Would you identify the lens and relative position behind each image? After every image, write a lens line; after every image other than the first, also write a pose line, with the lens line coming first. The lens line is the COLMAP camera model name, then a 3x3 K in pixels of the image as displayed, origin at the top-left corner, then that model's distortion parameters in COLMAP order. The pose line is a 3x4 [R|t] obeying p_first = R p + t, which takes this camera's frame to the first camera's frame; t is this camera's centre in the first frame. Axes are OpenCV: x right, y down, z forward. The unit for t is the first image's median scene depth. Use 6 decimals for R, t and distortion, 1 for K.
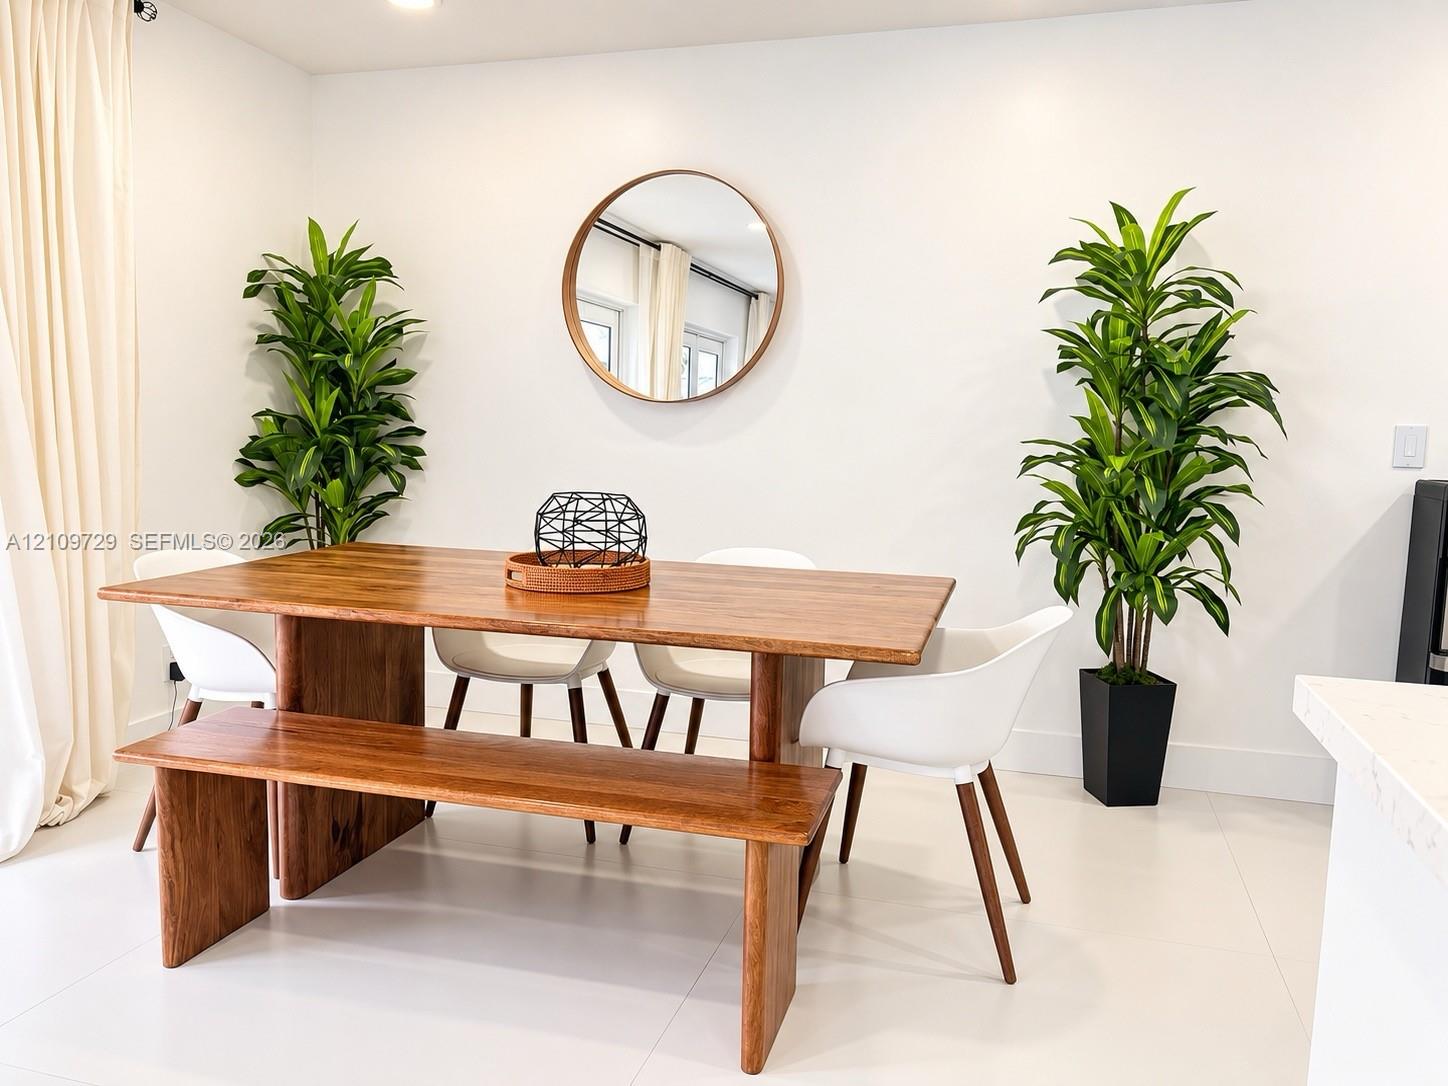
lens RADIAL K [[1168.9, 0, 717.1], [0, 1168.9, 546.5], [0, 0, 1]] dist [0.014460, 0.000125]
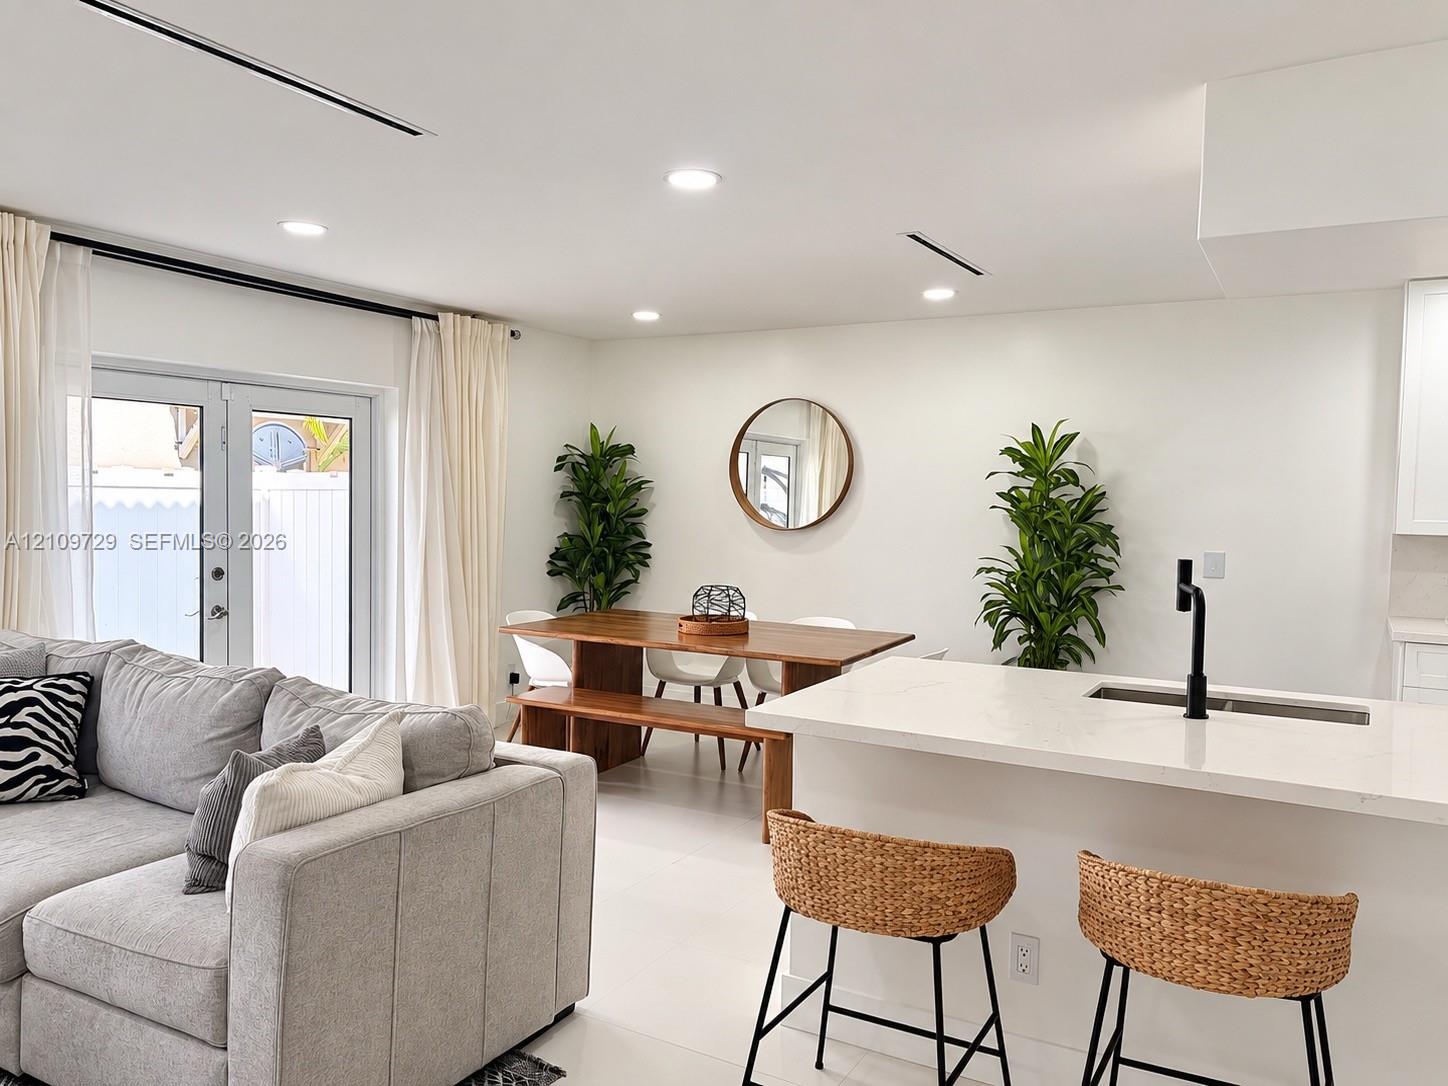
lens RADIAL K [[1097.4, 0, 779.8], [0, 1097.4, 543.0], [0, 0, 1]] dist [0.027142, -0.069733]
pose [[0.987982, 0.006460, -0.154436, 0.194604], [-0.016748, 0.997718, -0.065413, 0.001368], [0.153661, 0.067214, 0.985835, -0.588997]]
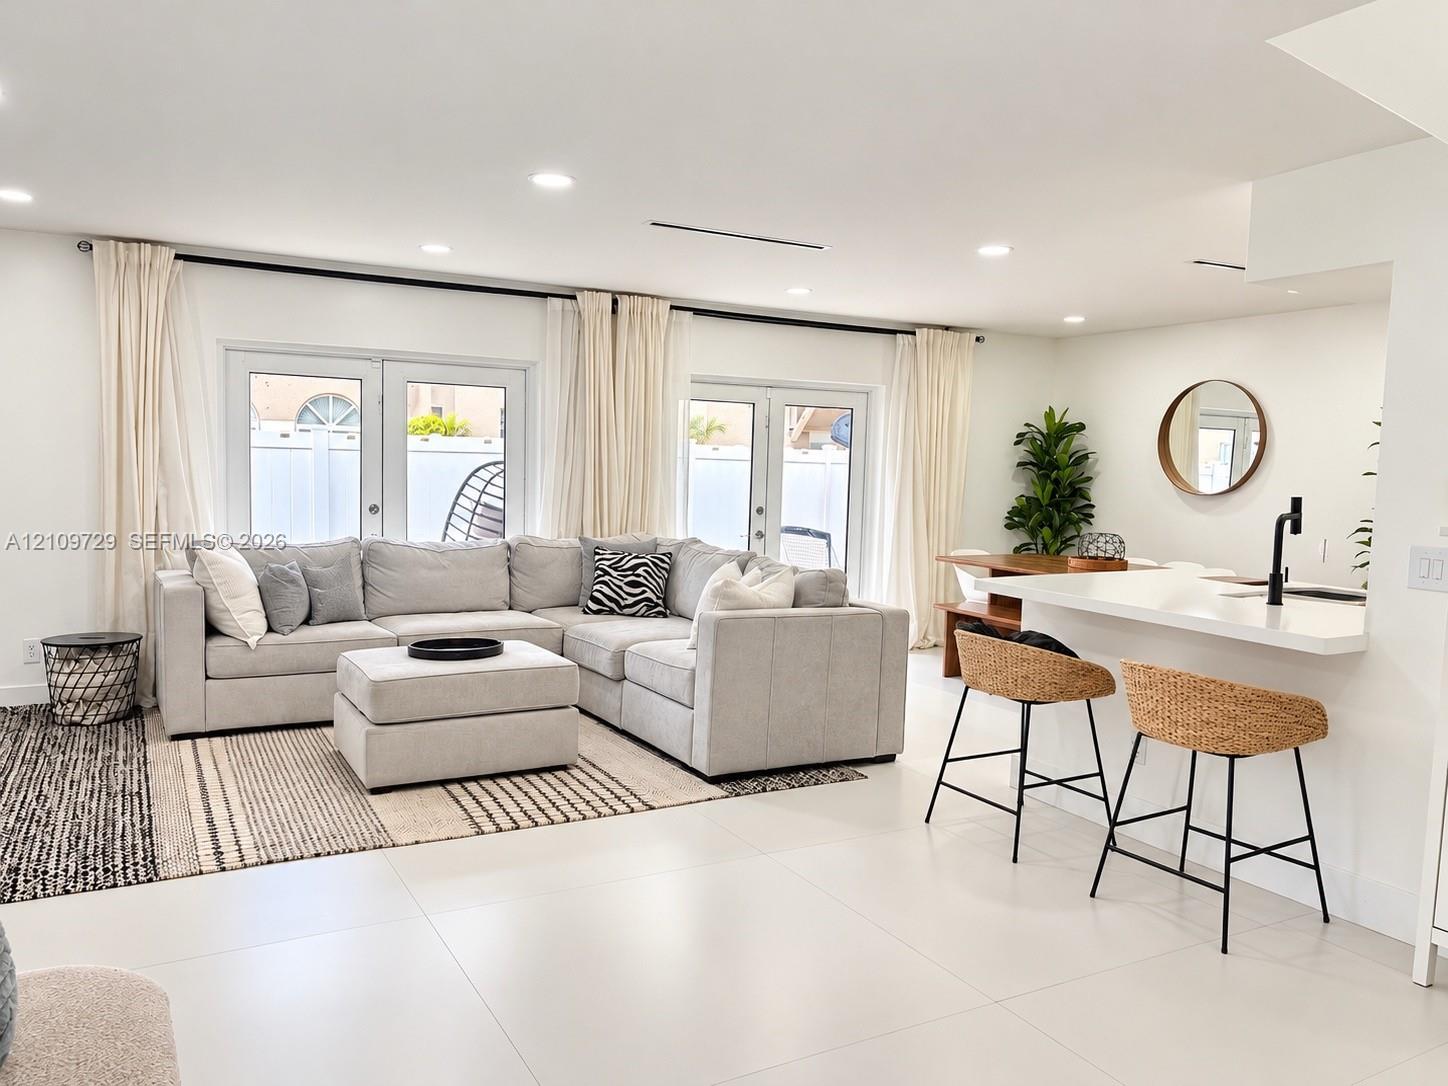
lens RADIAL K [[1088.5, 0, 727.5], [0, 1088.5, 533.8], [0, 0, 1]] dist [0.016864, -0.006604]
pose [[0.742272, 0.042603, -0.668743, 0.586244], [-0.081863, 0.996267, -0.027395, 0.058423], [0.665080, 0.075080, 0.742989, -0.895342]]
